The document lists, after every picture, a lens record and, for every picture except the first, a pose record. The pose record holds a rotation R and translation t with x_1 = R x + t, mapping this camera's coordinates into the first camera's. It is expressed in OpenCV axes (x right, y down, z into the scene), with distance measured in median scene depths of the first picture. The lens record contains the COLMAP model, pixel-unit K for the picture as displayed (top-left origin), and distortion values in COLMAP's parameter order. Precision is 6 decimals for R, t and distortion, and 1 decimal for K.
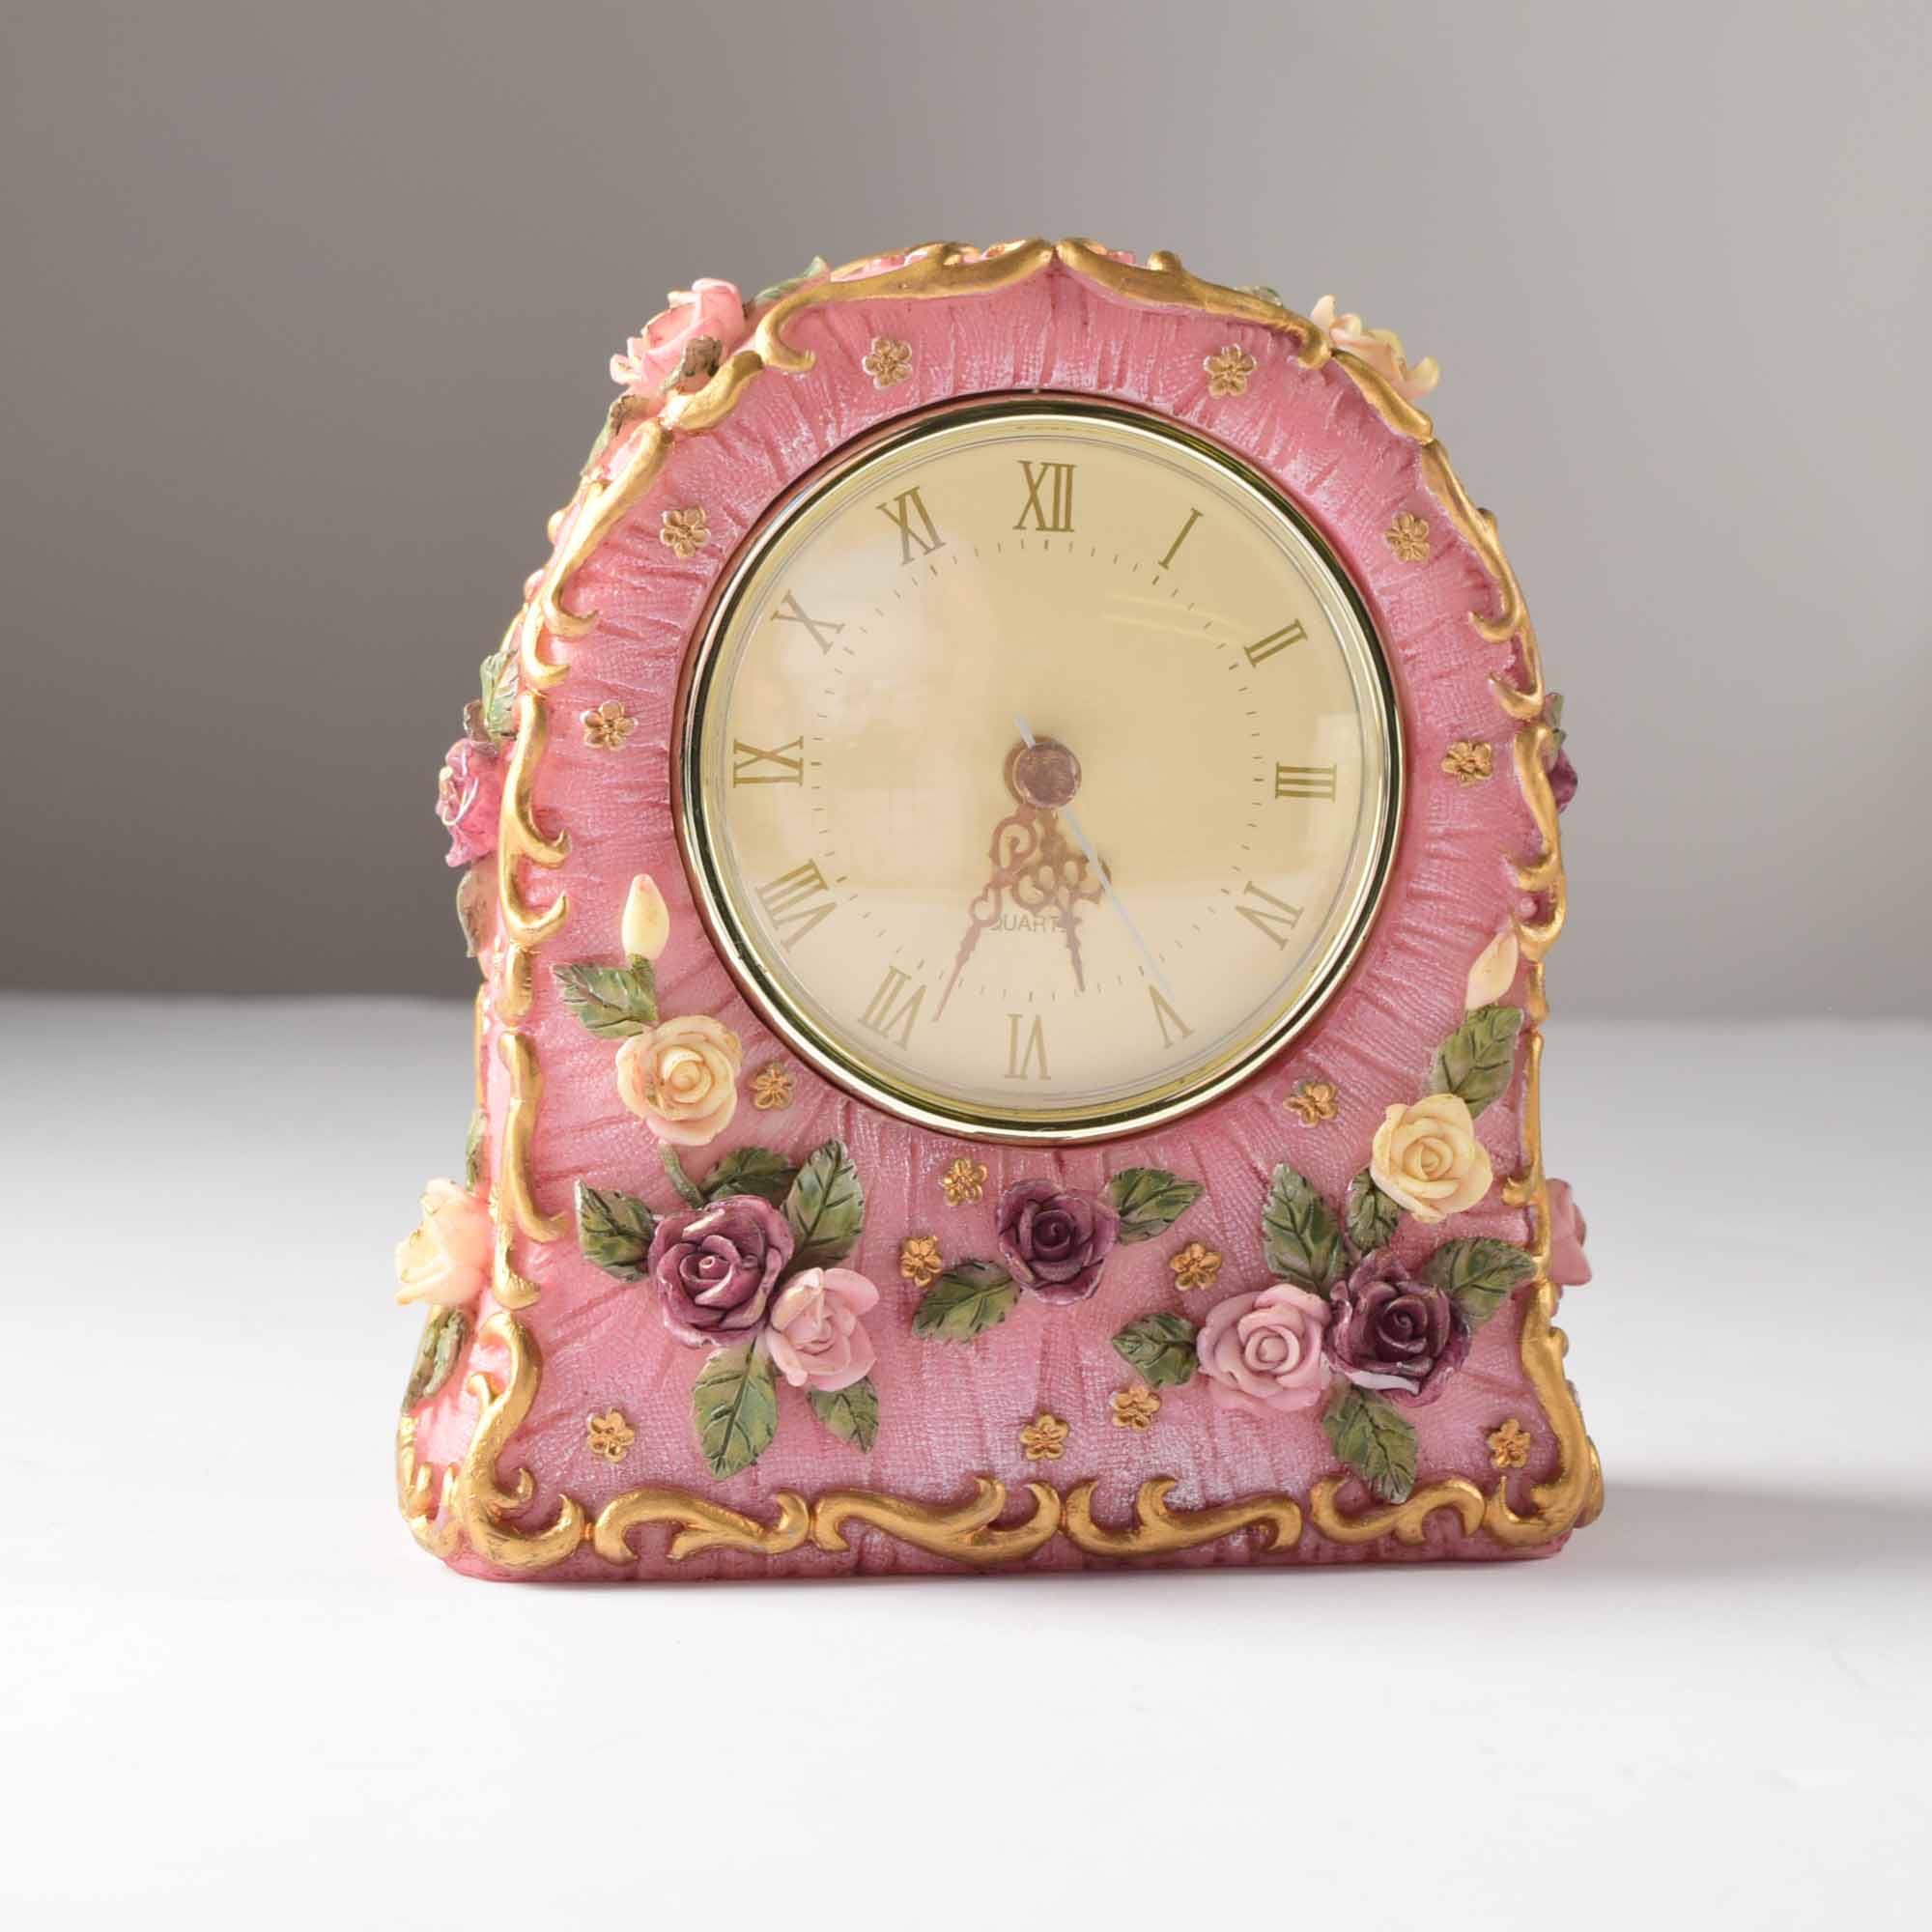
lens RADIAL K [[4667.2, 0, 966.0], [0, 4667.2, 966.0], [0, 0, 1]] dist [-0.055955, 0.454760]
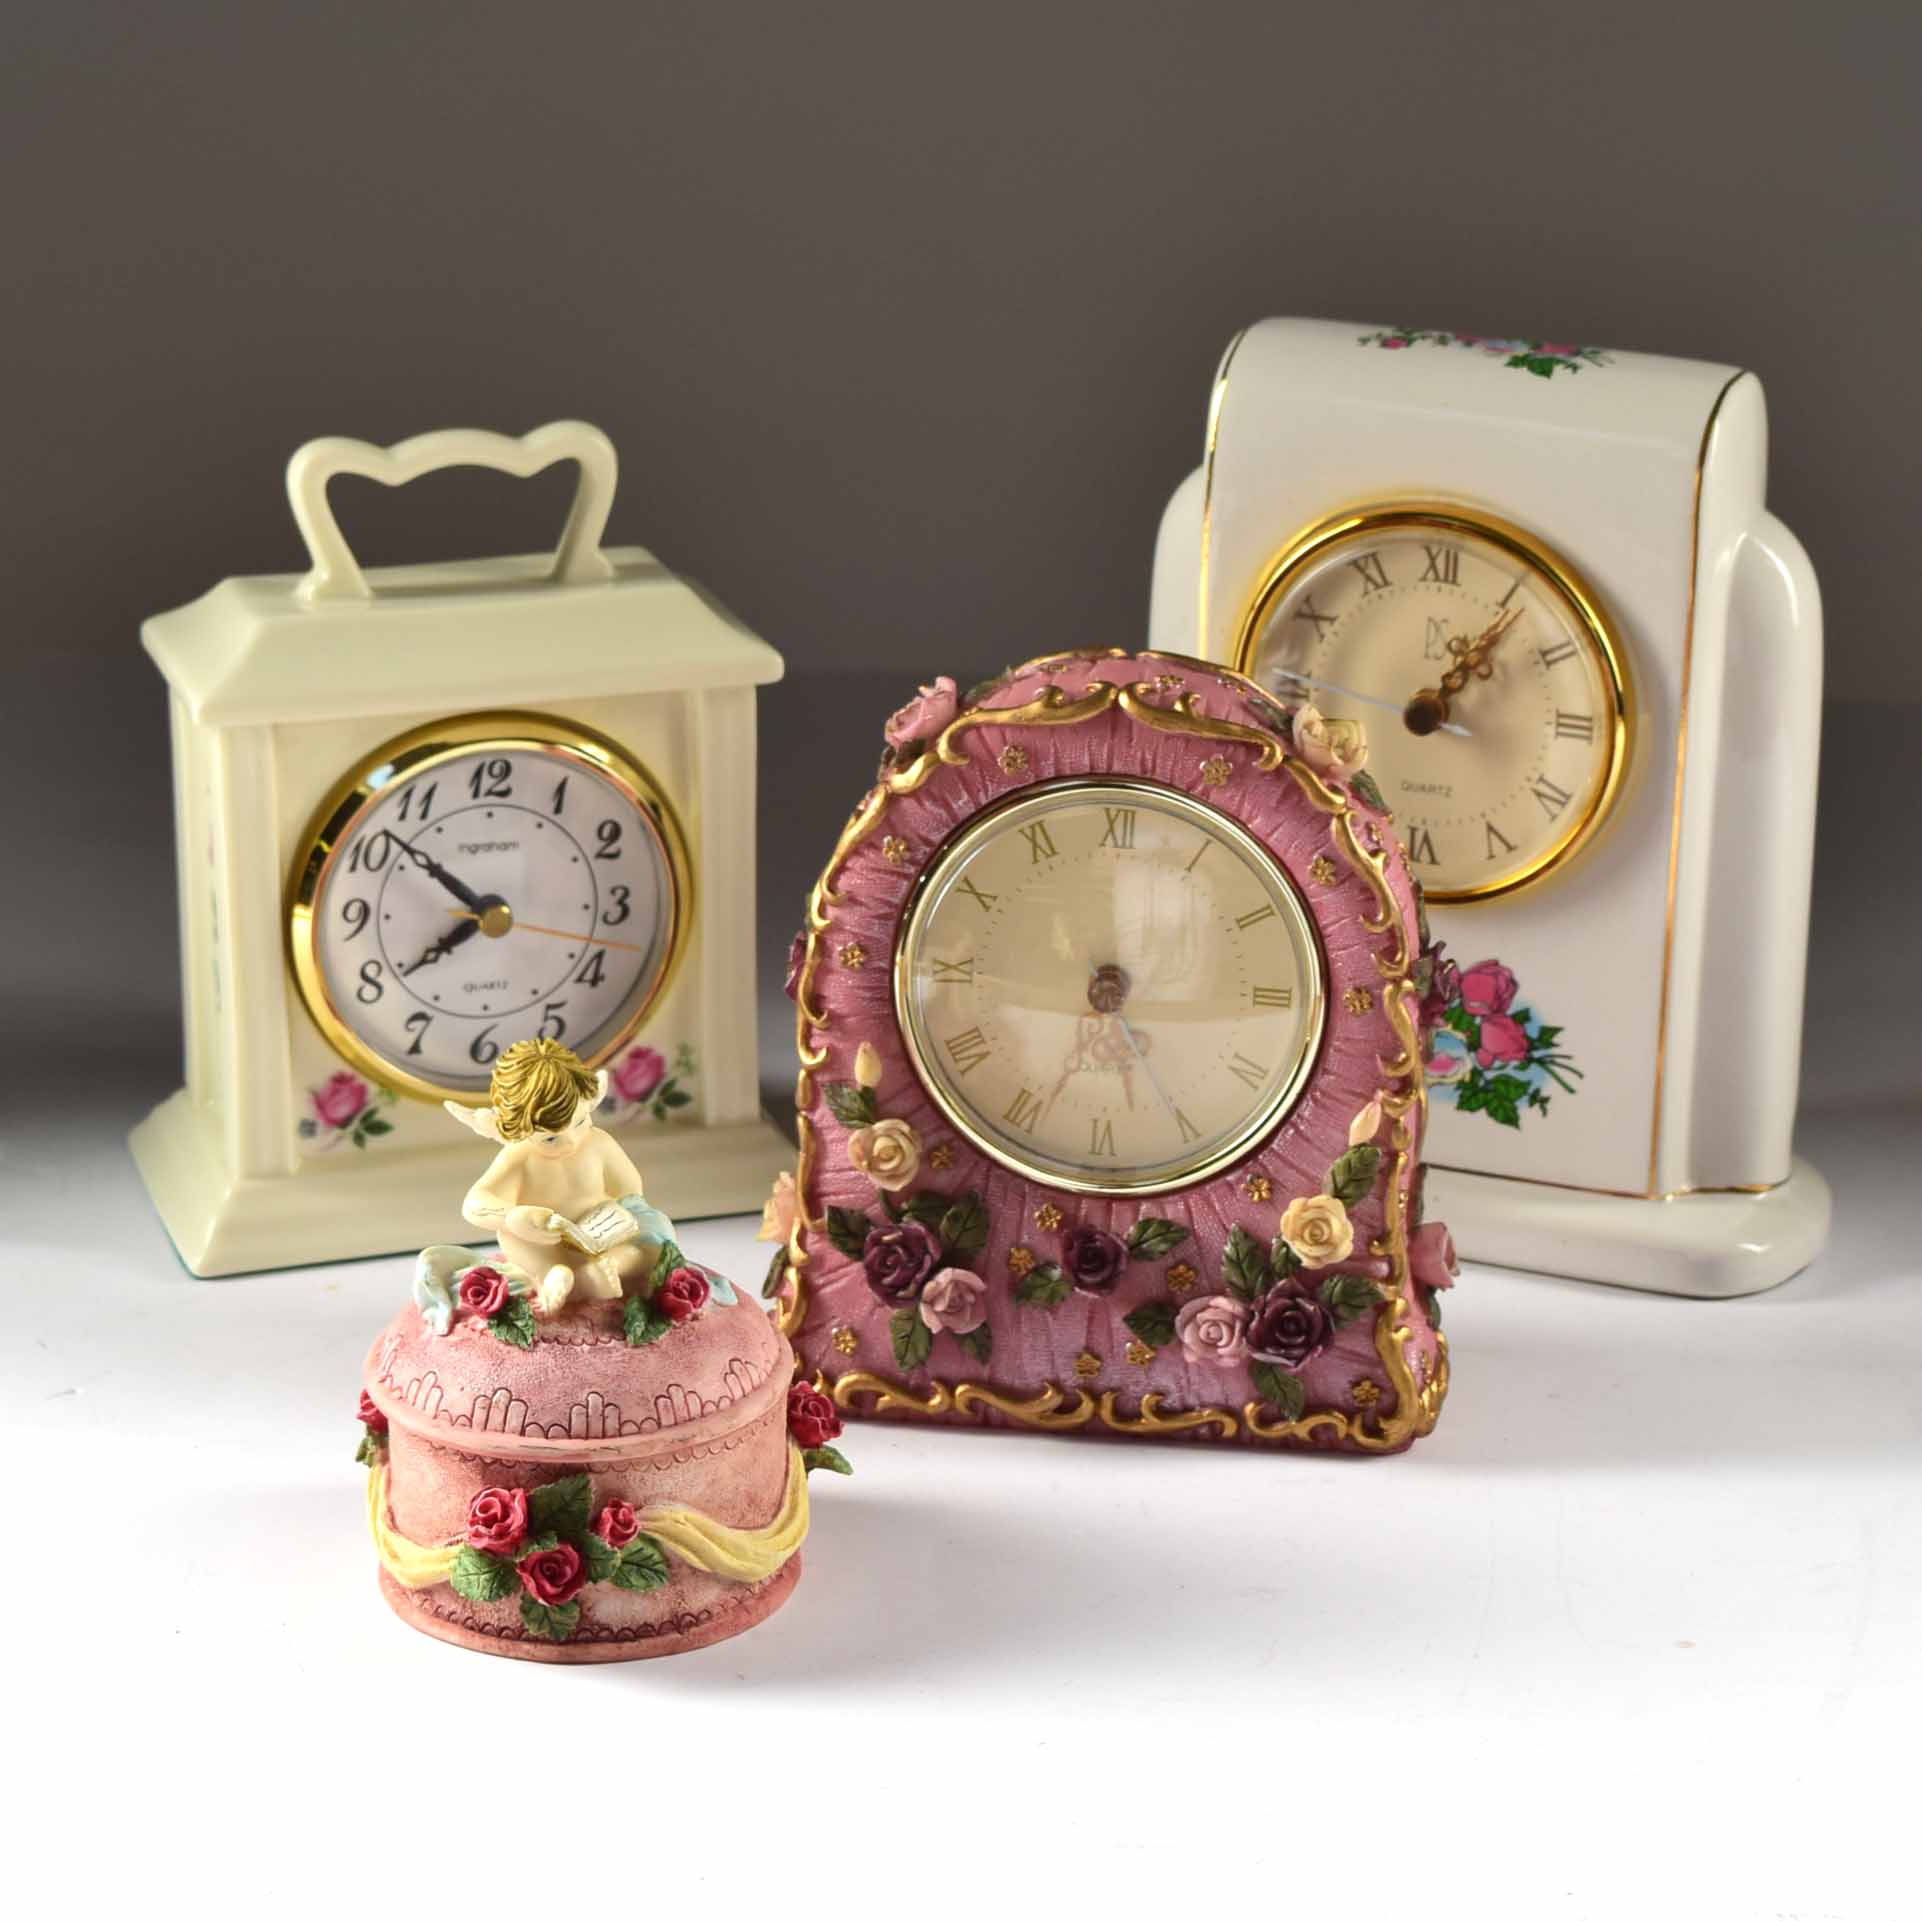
lens RADIAL K [[4643.0, 0, 961.0], [0, 4643.0, 961.0], [0, 0, 1]] dist [-0.055955, 0.454760]
pose [[0.943919, 0.095364, -0.316105, 0.506924], [-0.026923, 0.976424, 0.214175, -0.417946], [0.329077, -0.193654, 0.924233, -0.595920]]
